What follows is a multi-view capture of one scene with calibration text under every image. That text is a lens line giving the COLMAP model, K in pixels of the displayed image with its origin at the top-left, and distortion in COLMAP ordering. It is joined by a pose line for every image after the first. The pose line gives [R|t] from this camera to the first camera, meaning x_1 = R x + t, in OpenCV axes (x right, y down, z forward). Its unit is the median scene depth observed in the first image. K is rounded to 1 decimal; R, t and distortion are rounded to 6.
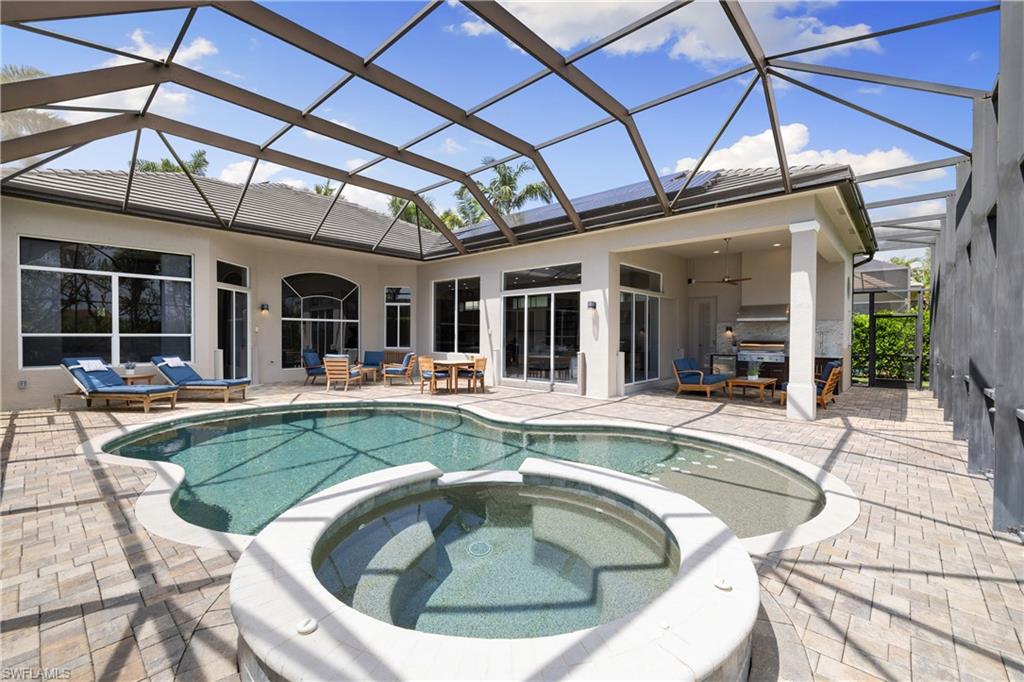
lens RADIAL K [[439.2, 0, 511.6], [0, 439.2, 339.1], [0, 0, 1]] dist [-0.001397, -0.000373]
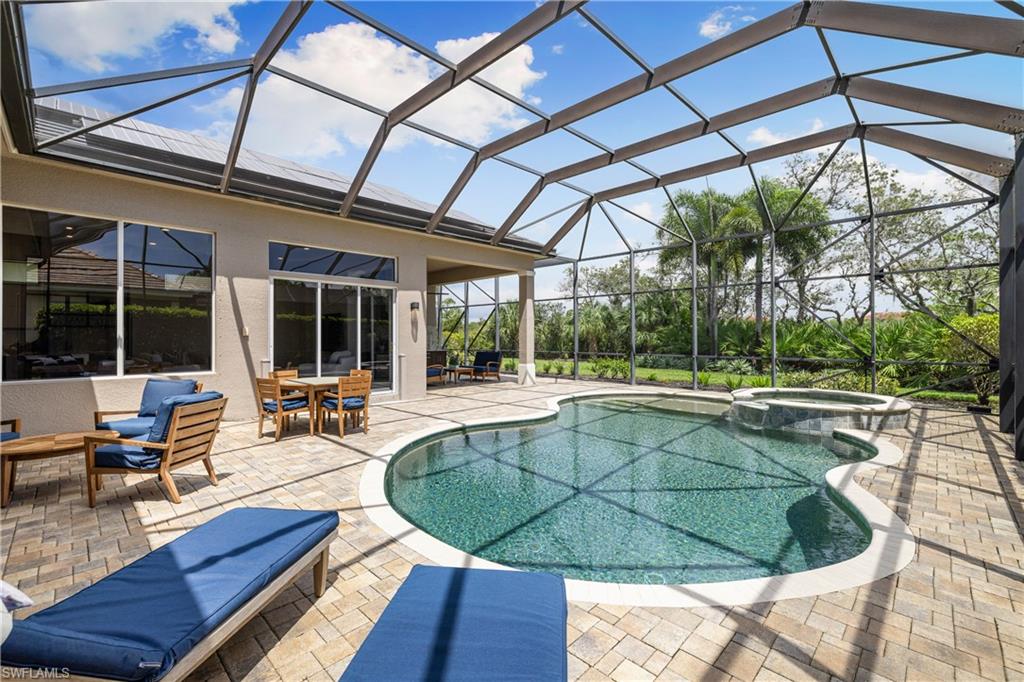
lens RADIAL K [[439.2, 0, 510.9], [0, 439.2, 337.5], [0, 0, 1]] dist [-0.001397, -0.000373]
pose [[0.030970, -0.006837, 0.999497, -0.761297], [0.014691, 0.999872, 0.006384, -0.009777], [-0.999412, 0.014486, 0.031067, 0.726786]]
